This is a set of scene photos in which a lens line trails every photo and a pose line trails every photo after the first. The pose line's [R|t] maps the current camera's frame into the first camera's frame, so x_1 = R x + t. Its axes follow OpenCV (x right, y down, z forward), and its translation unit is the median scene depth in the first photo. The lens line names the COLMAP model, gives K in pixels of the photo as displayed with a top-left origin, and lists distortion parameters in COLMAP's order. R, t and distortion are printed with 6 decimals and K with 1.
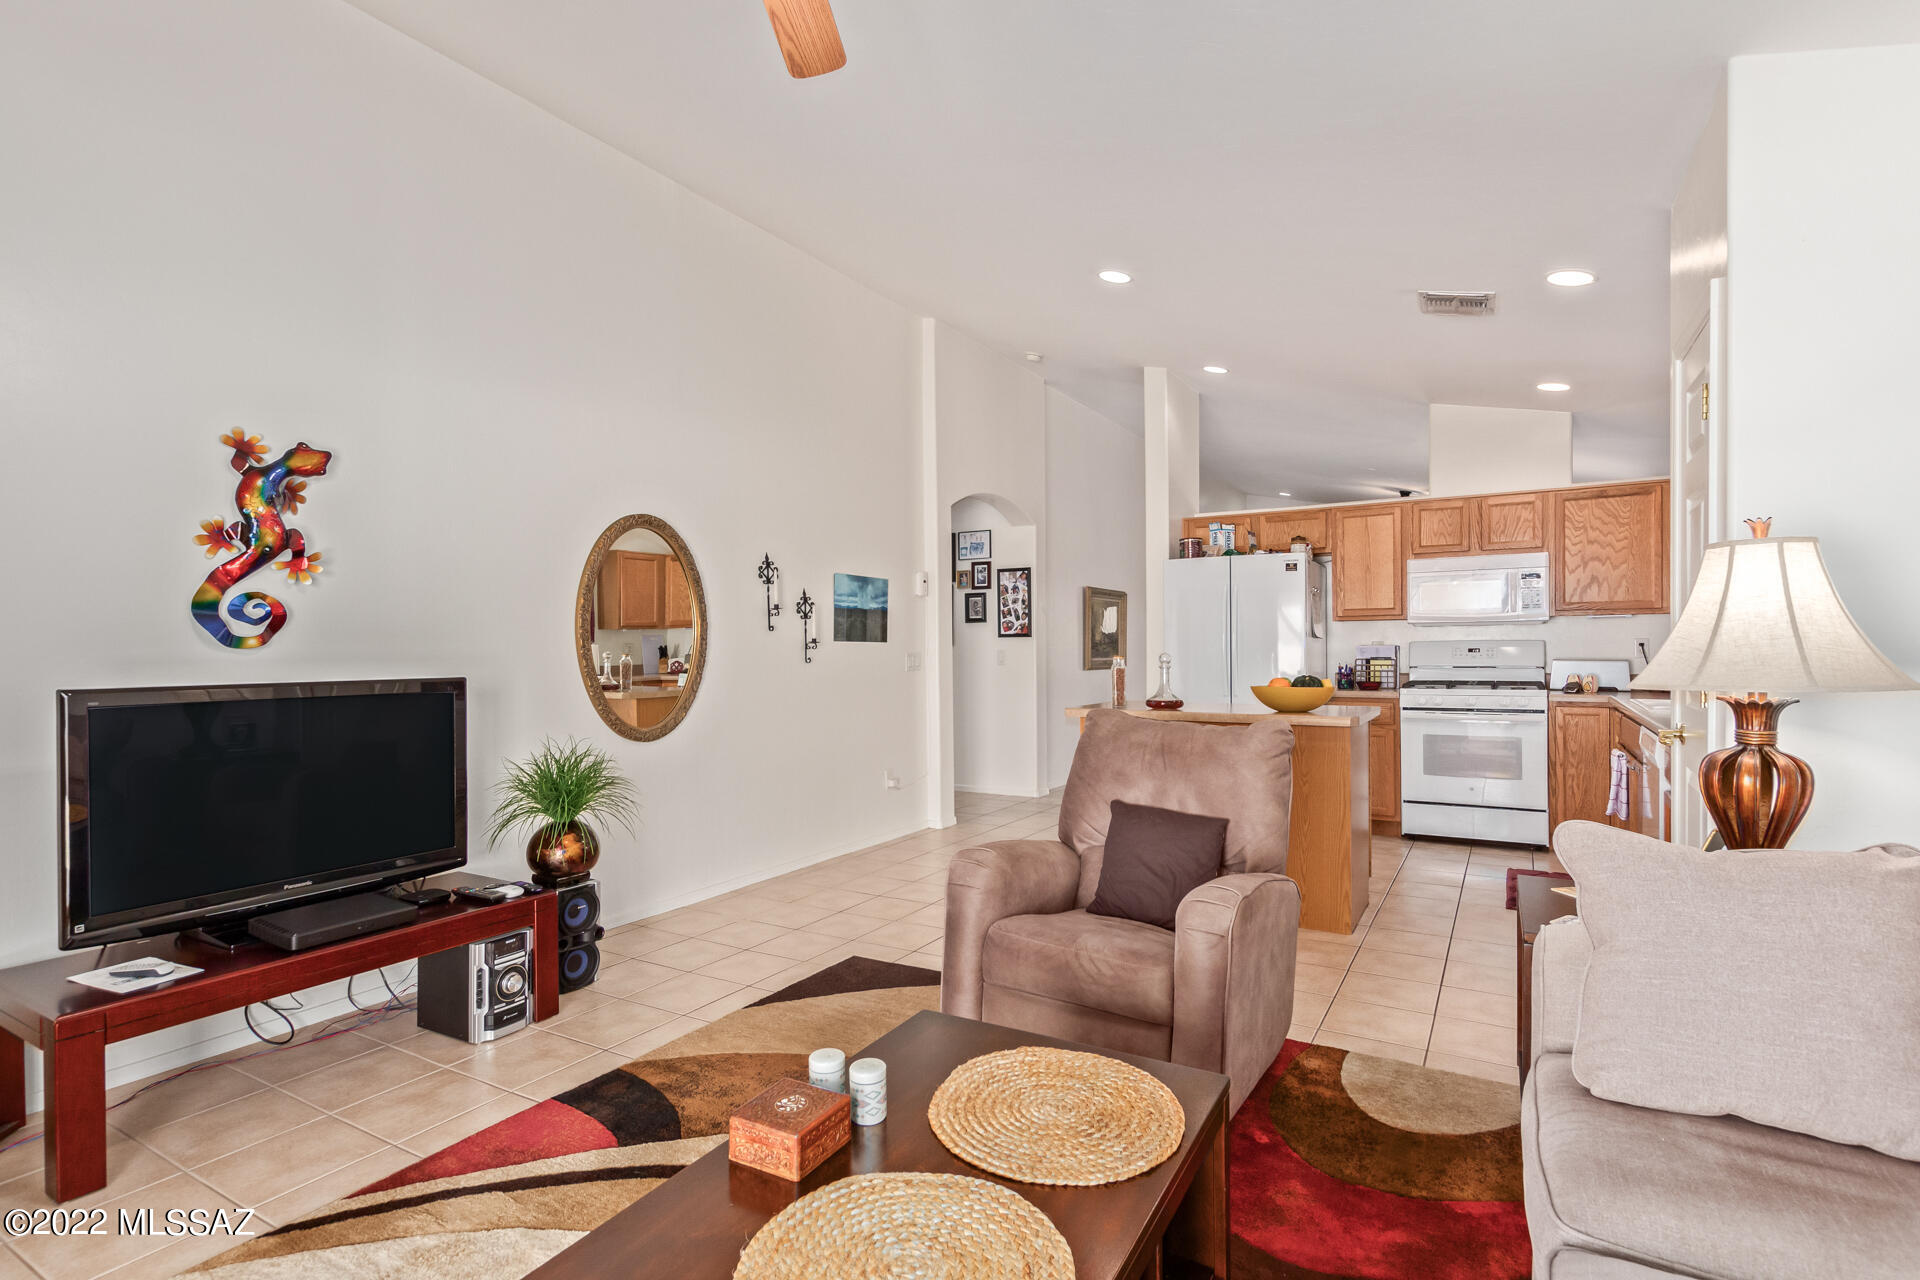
lens RADIAL K [[922.6, 0, 973.4], [0, 922.6, 647.7], [0, 0, 1]] dist [0.002320, 0.000218]
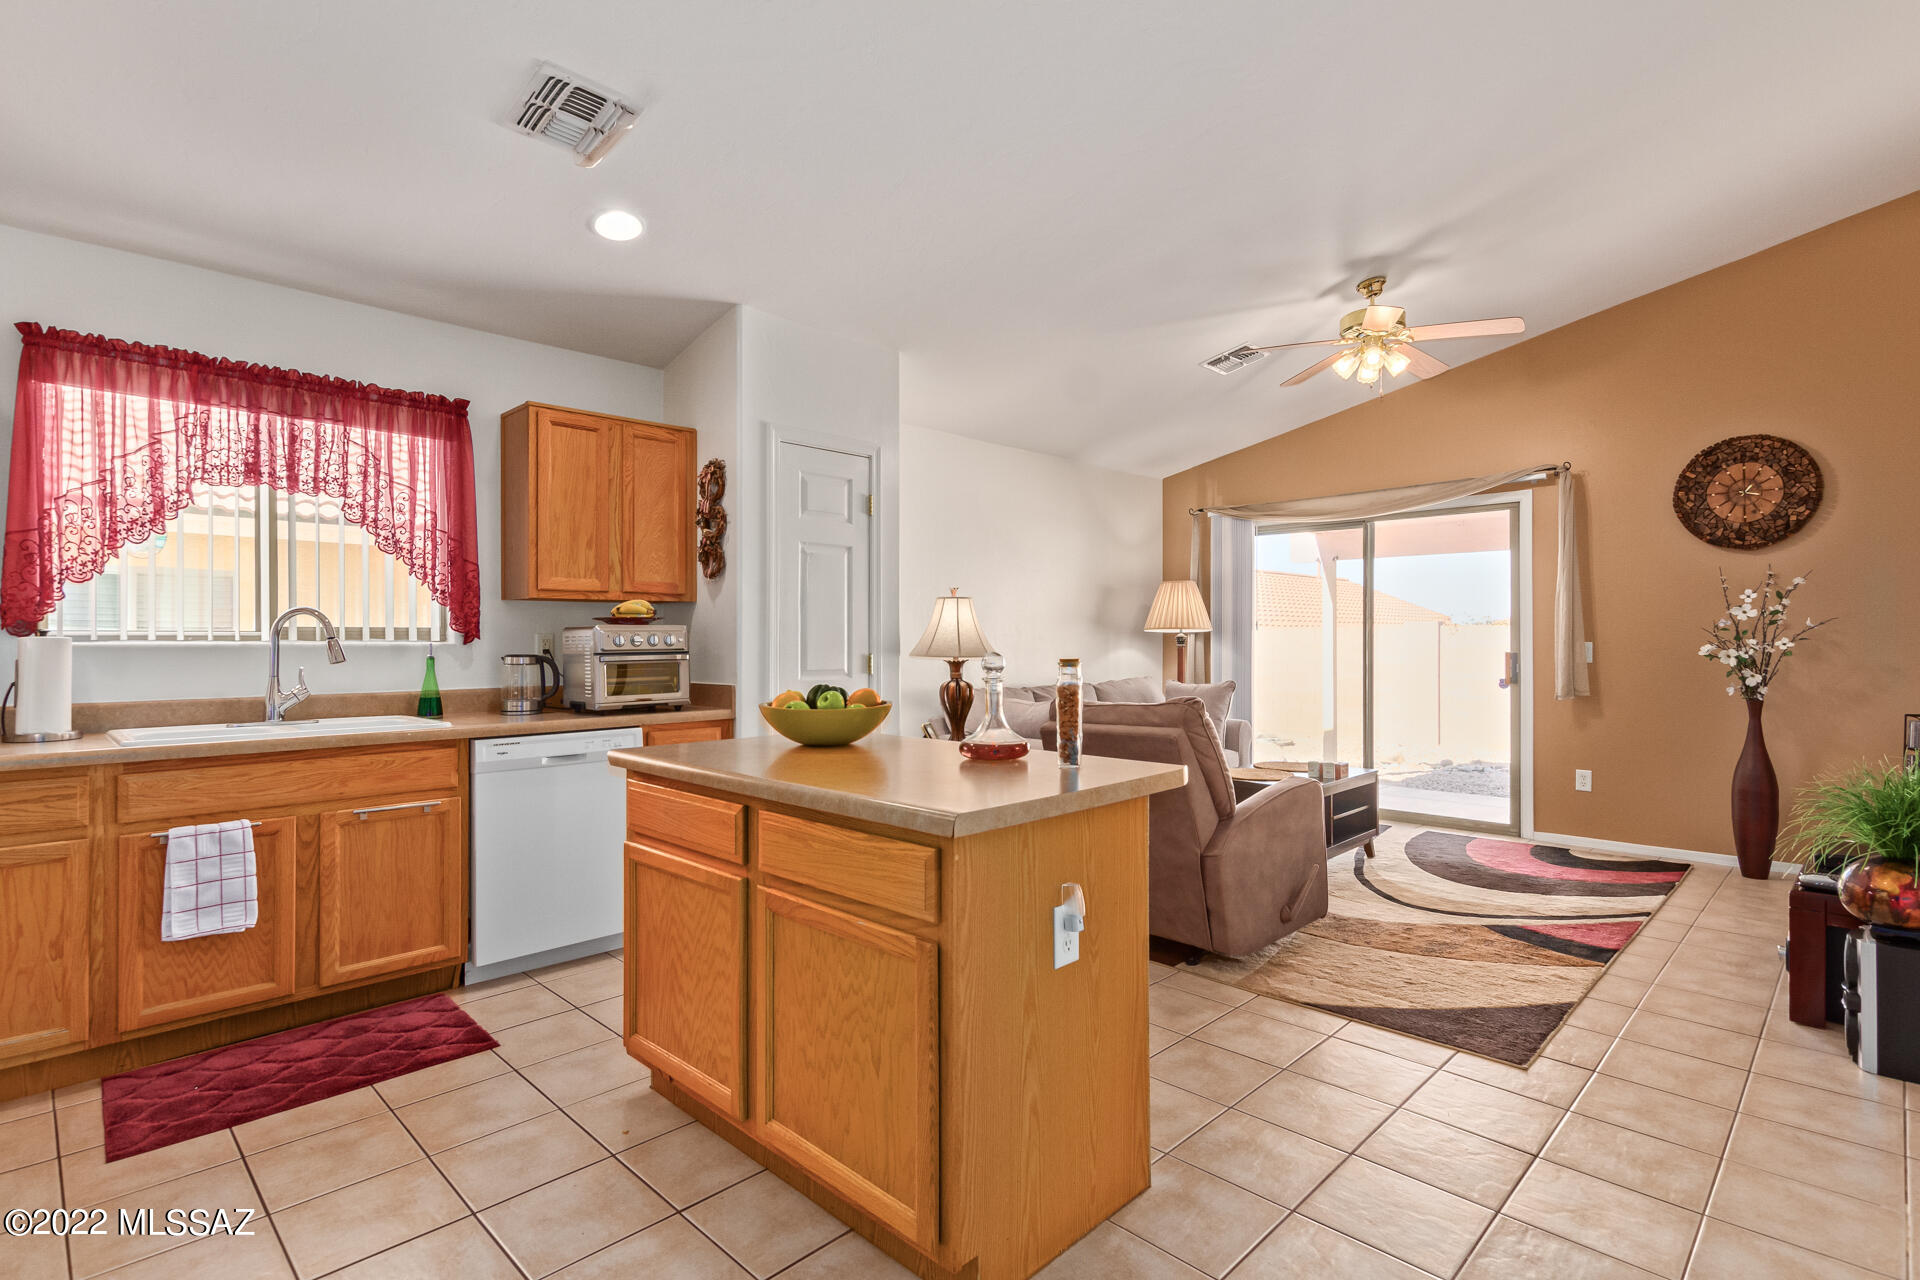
lens RADIAL K [[935.9, 0, 946.7], [0, 935.9, 633.9], [0, 0, 1]] dist [0.005118, -0.001919]
pose [[-0.965744, 0.007590, 0.259386, 0.071579], [0.007054, 0.999971, -0.002998, -0.002592], [-0.259401, -0.001065, -0.965769, 1.128031]]
